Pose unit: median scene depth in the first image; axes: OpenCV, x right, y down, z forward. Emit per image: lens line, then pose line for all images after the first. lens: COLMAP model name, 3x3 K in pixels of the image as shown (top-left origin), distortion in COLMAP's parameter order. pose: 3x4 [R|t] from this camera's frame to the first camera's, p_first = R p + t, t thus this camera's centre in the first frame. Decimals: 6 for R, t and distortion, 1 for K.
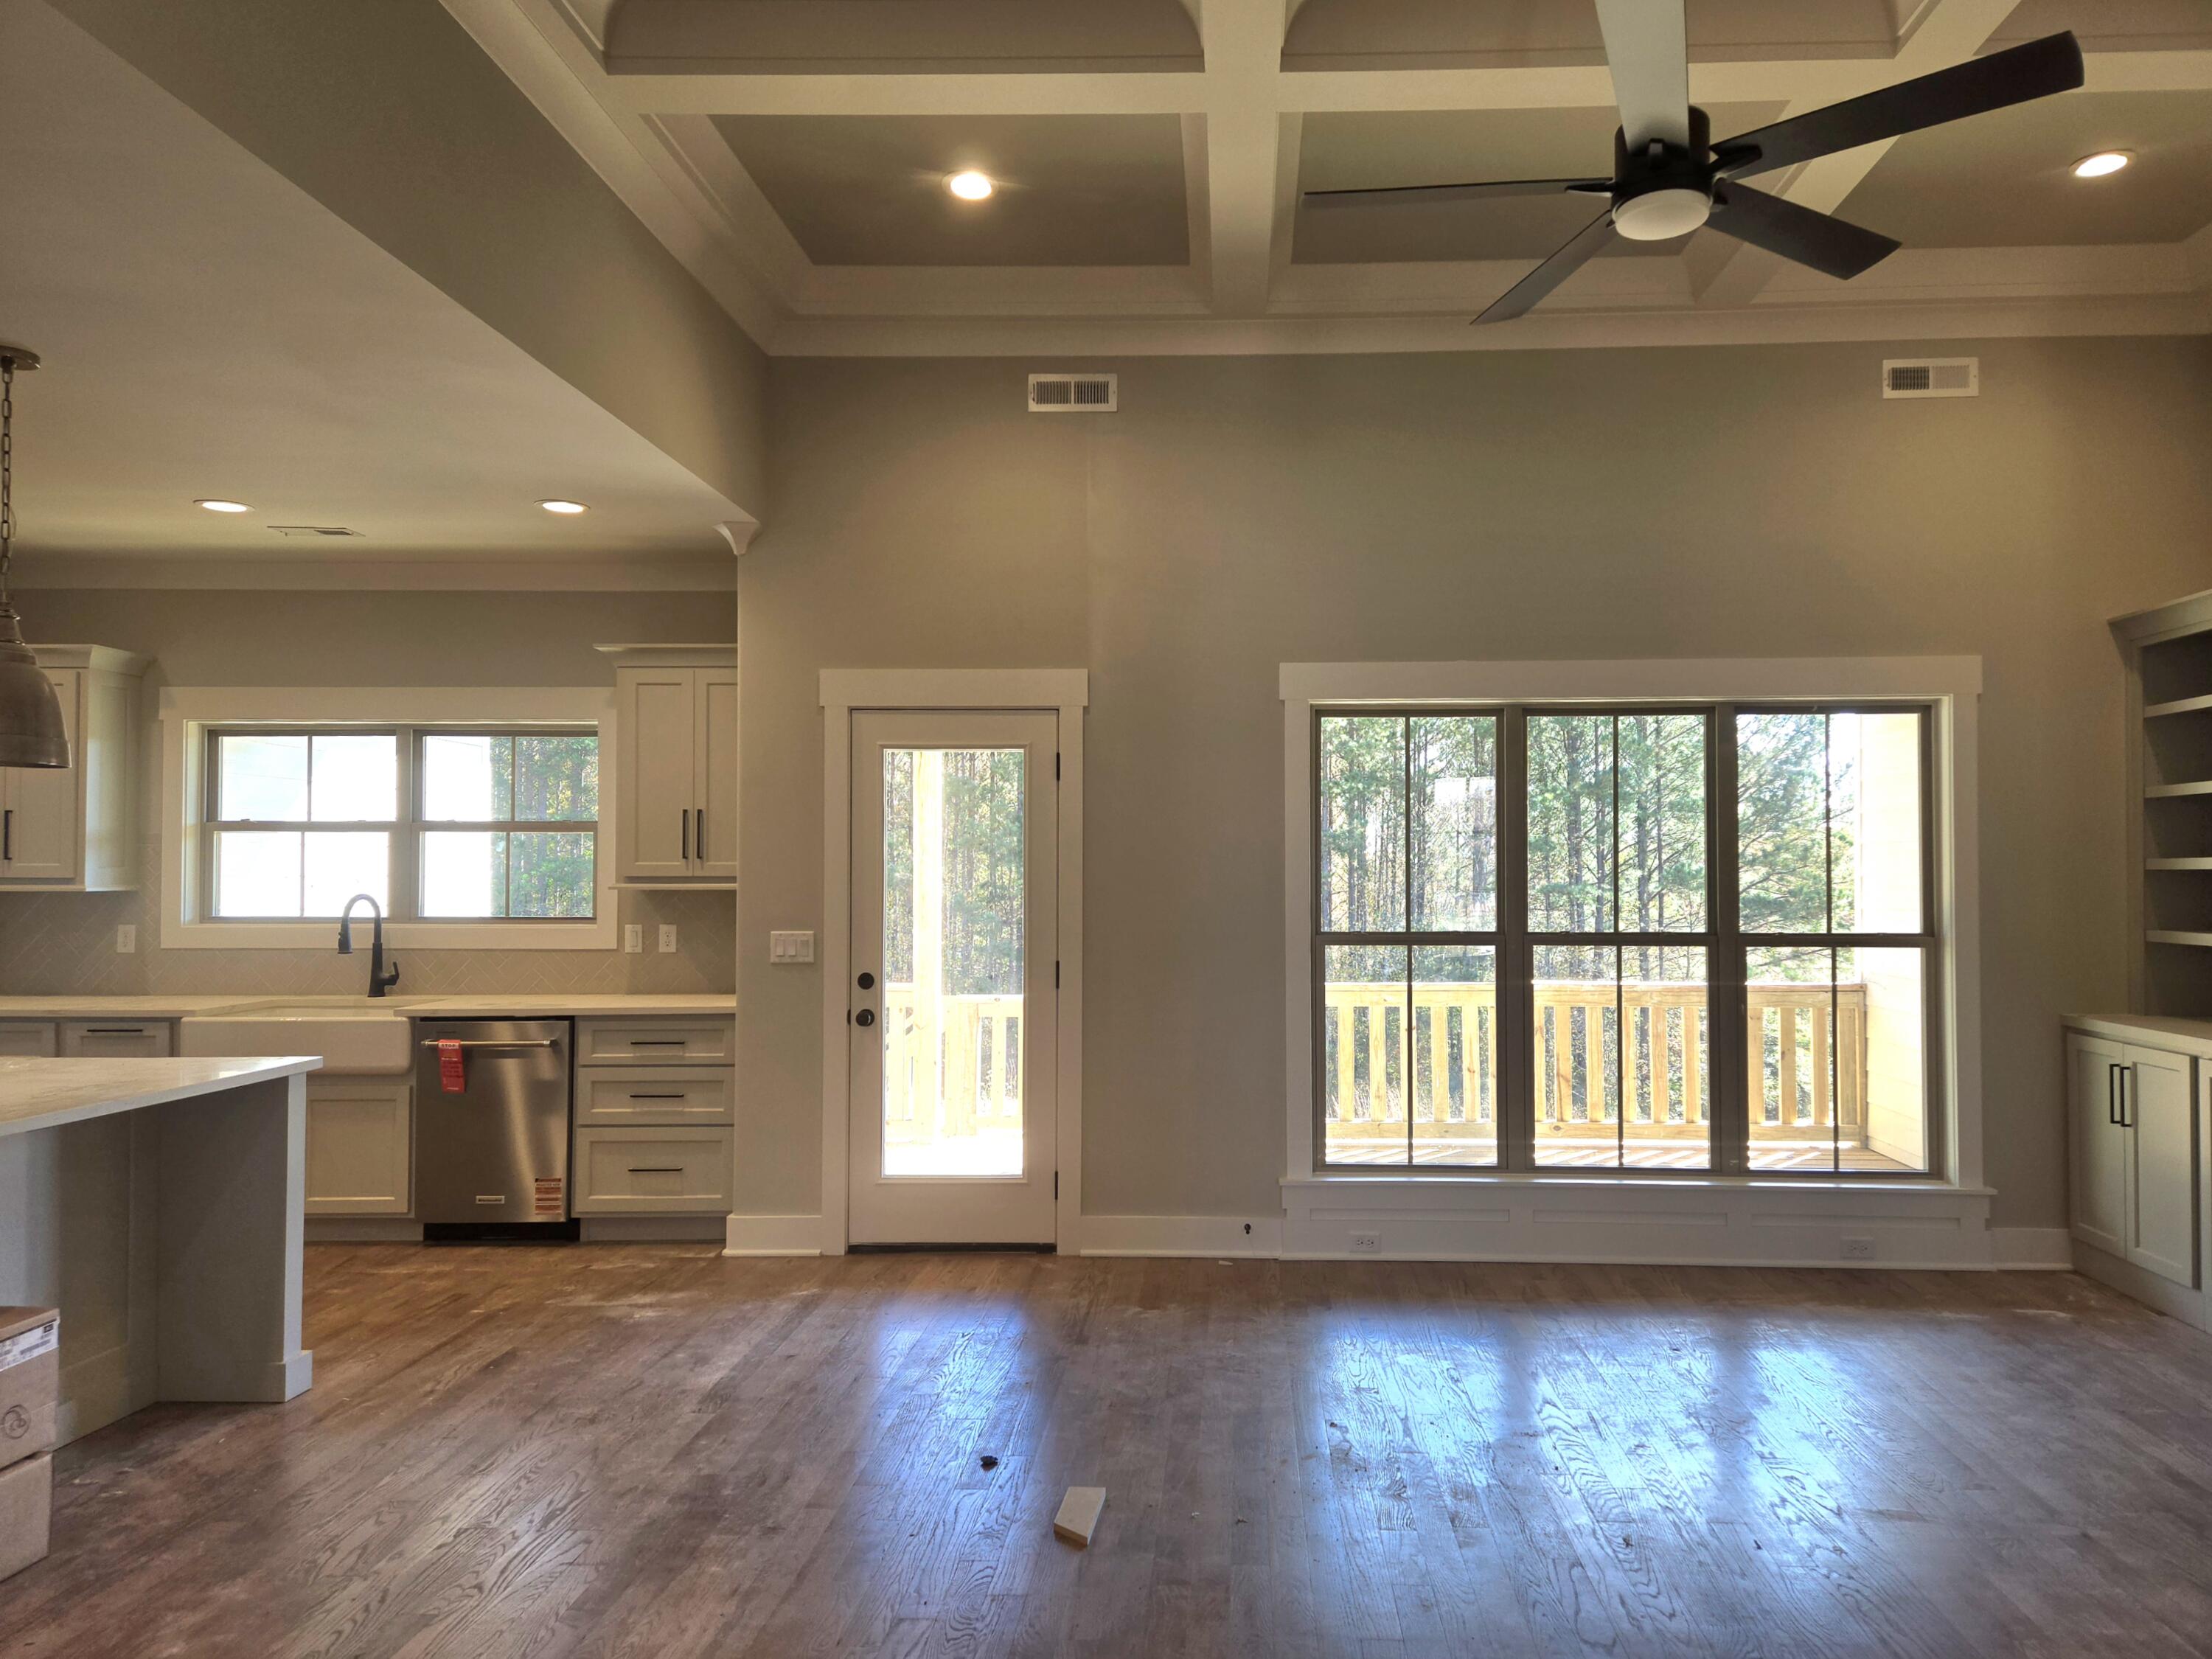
lens RADIAL K [[1526.5, 0, 1184.3], [0, 1526.5, 857.0], [0, 0, 1]] dist [0.048041, -0.014834]
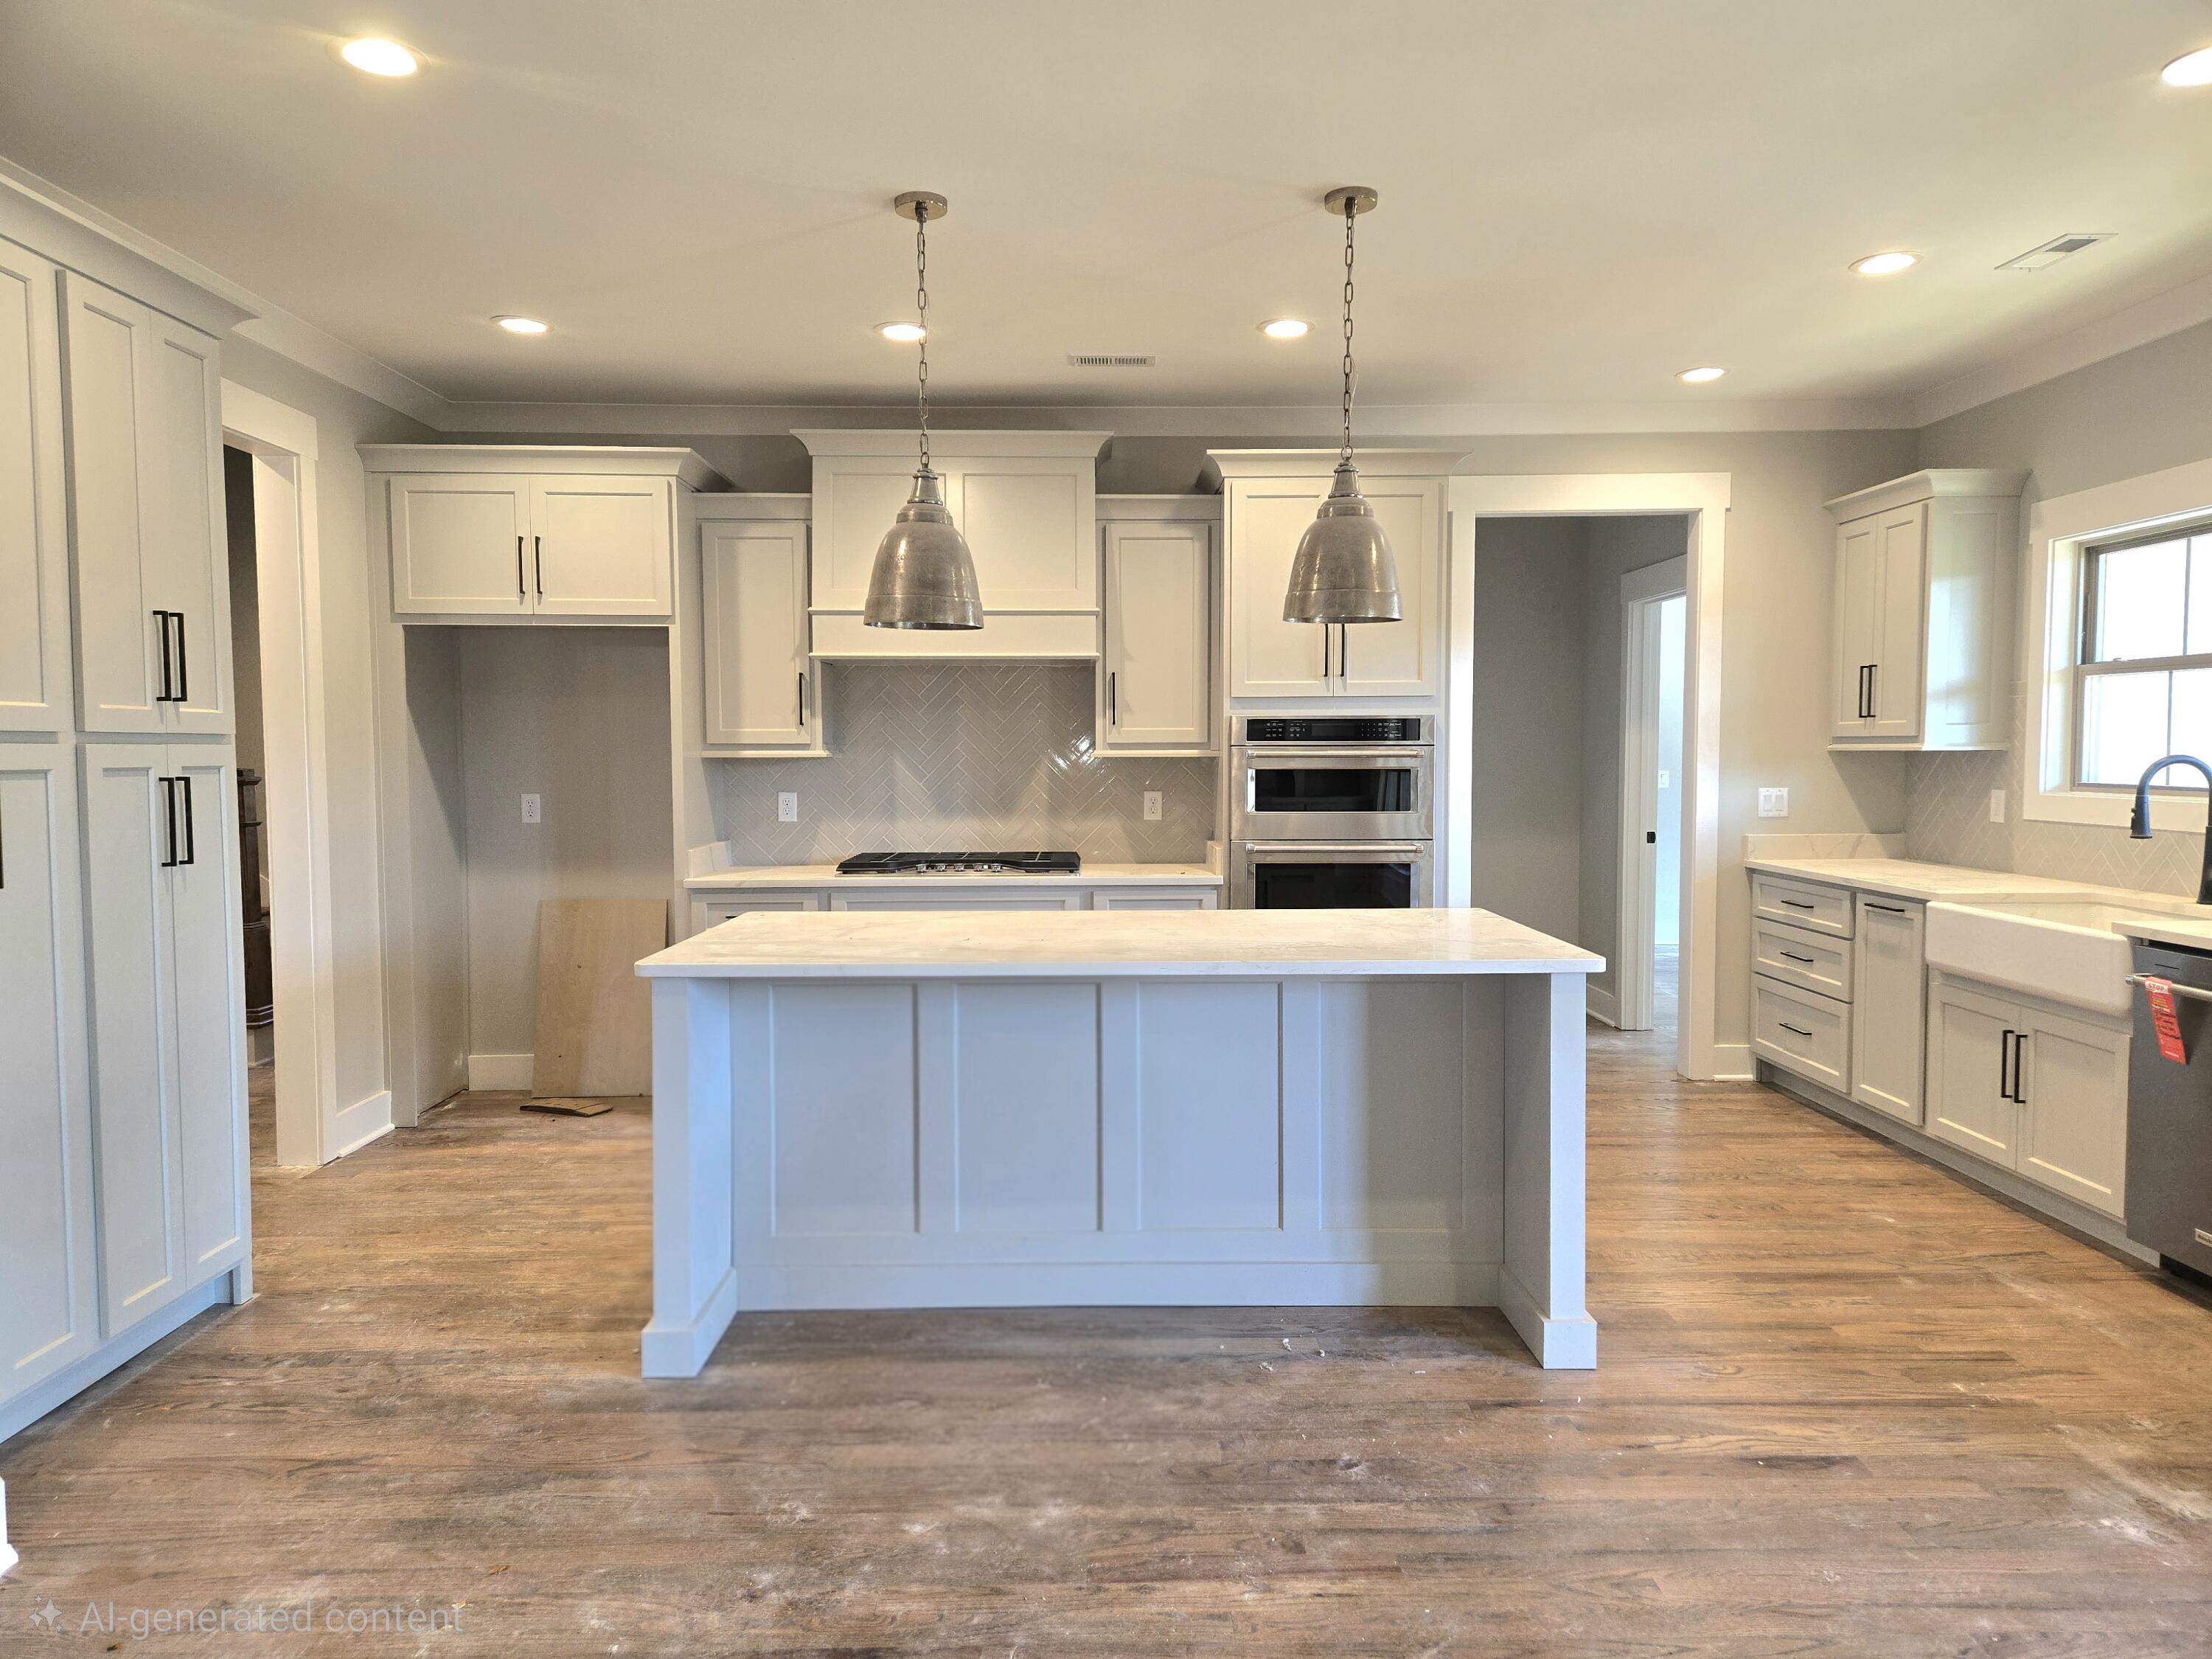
lens RADIAL K [[1426.8, 0, 1114.0], [0, 1426.8, 817.2], [0, 0, 1]] dist [0.051553, -0.034089]
pose [[0.050473, 0.047593, -0.997591, 0.114711], [0.014804, 0.998719, 0.048396, 0.014932], [0.998616, -0.017211, 0.049704, 0.550859]]
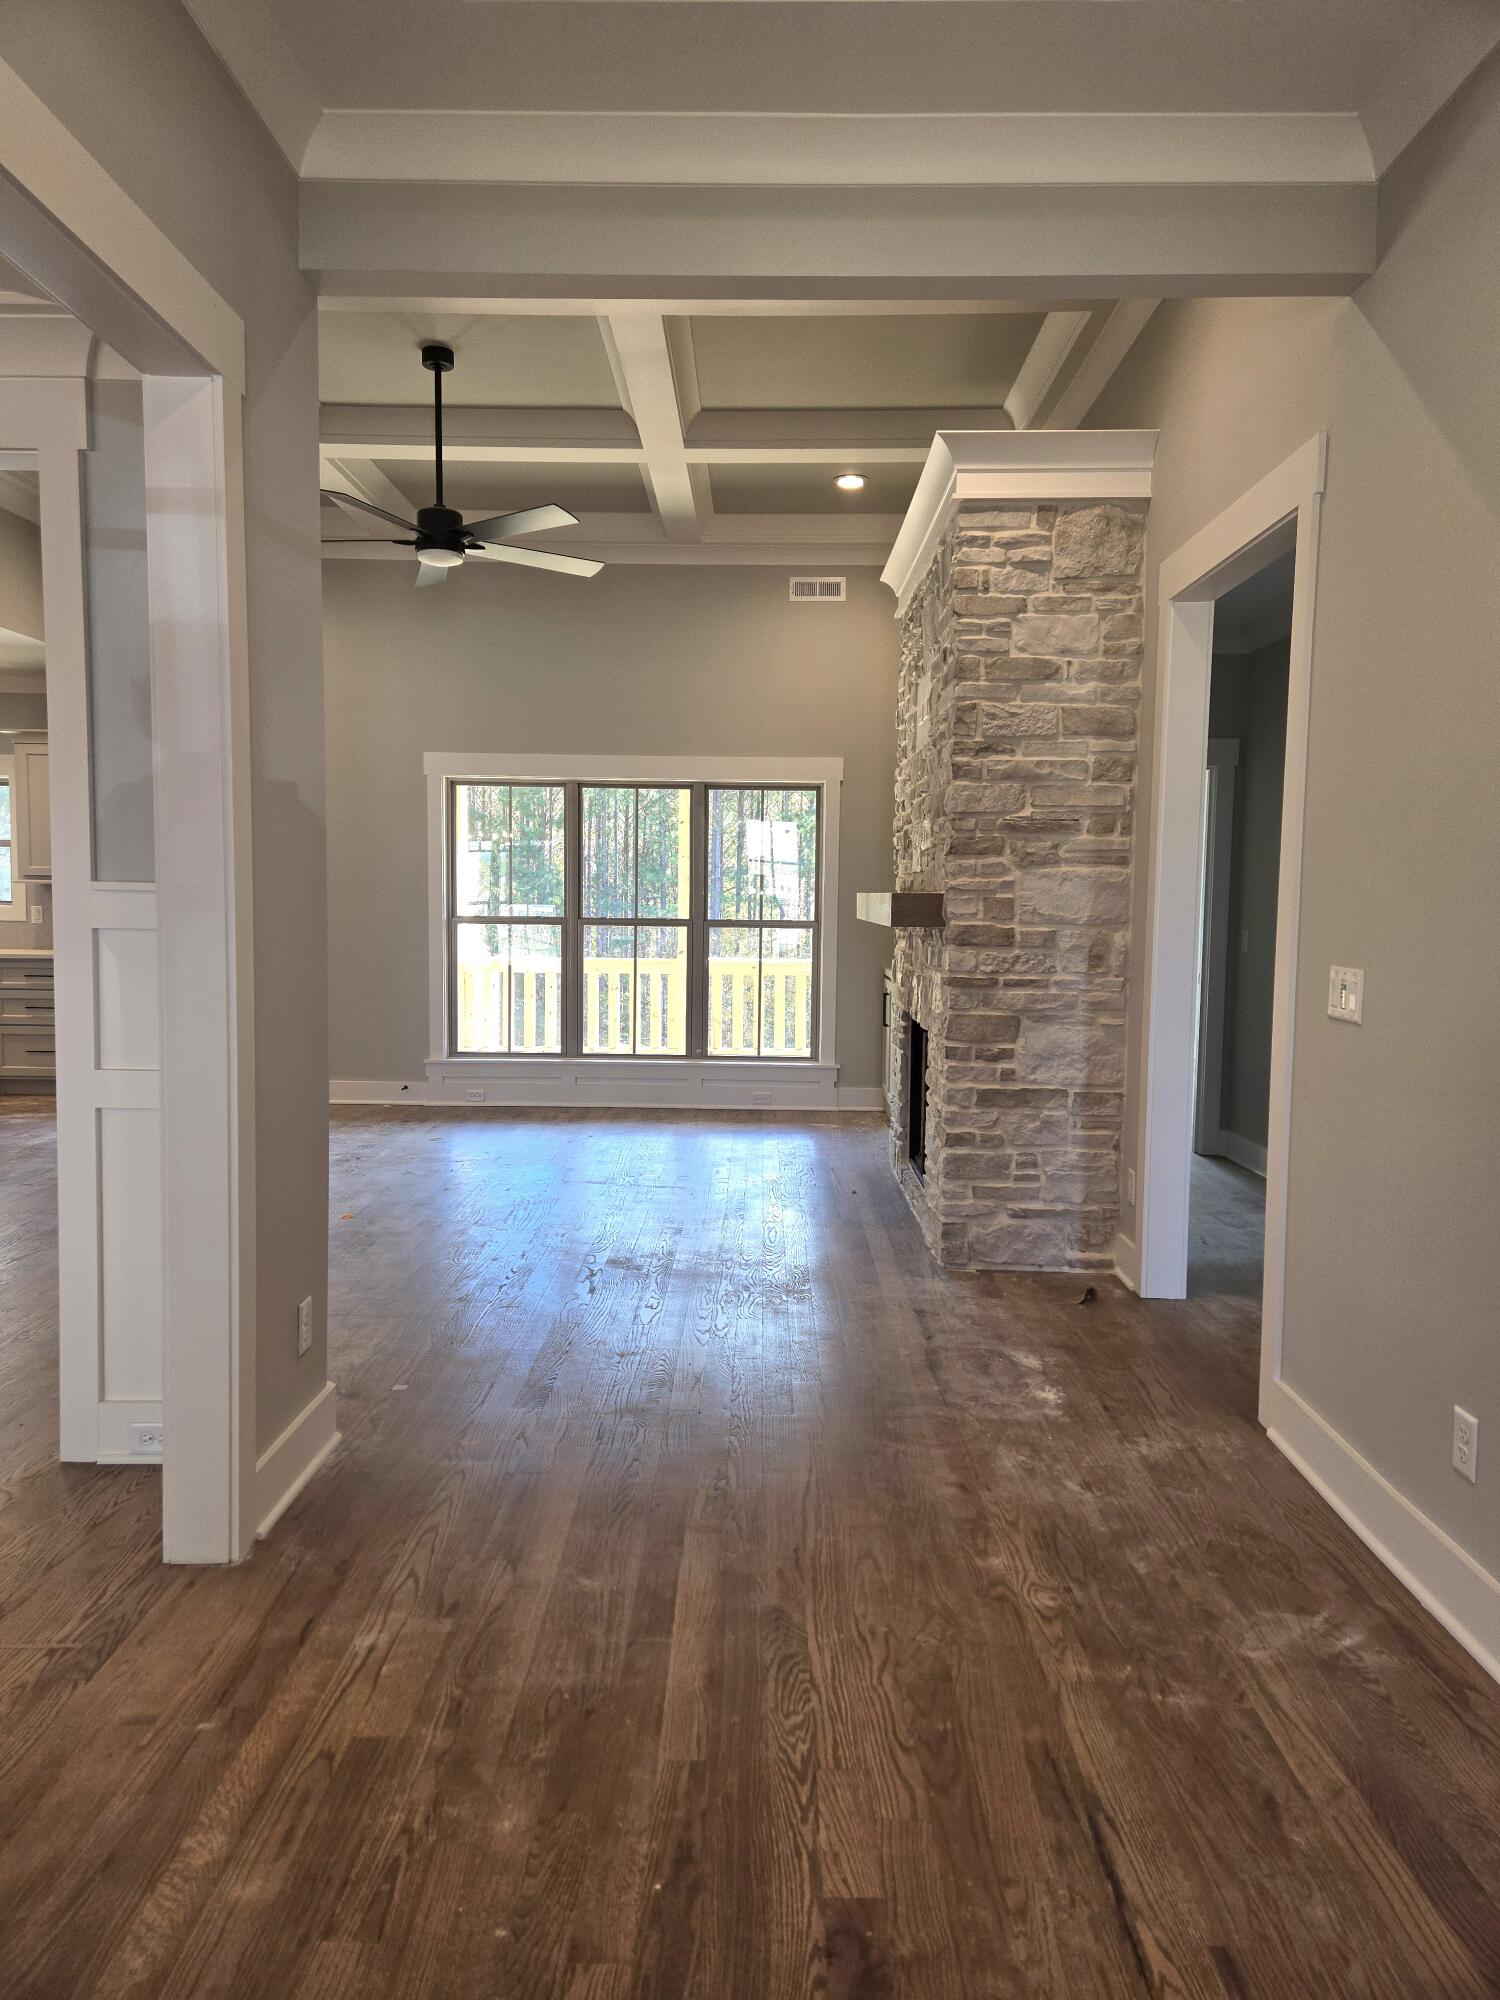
lens RADIAL K [[1290.0, 0, 755.3], [0, 1290.0, 1002.8], [0, 0, 1]] dist [0.051553, -0.034089]
pose [[0.997759, 0.006969, 0.066546, 0.321922], [-0.013704, 0.994761, 0.101305, -0.004157], [-0.065491, -0.101990, 0.992627, -0.439368]]
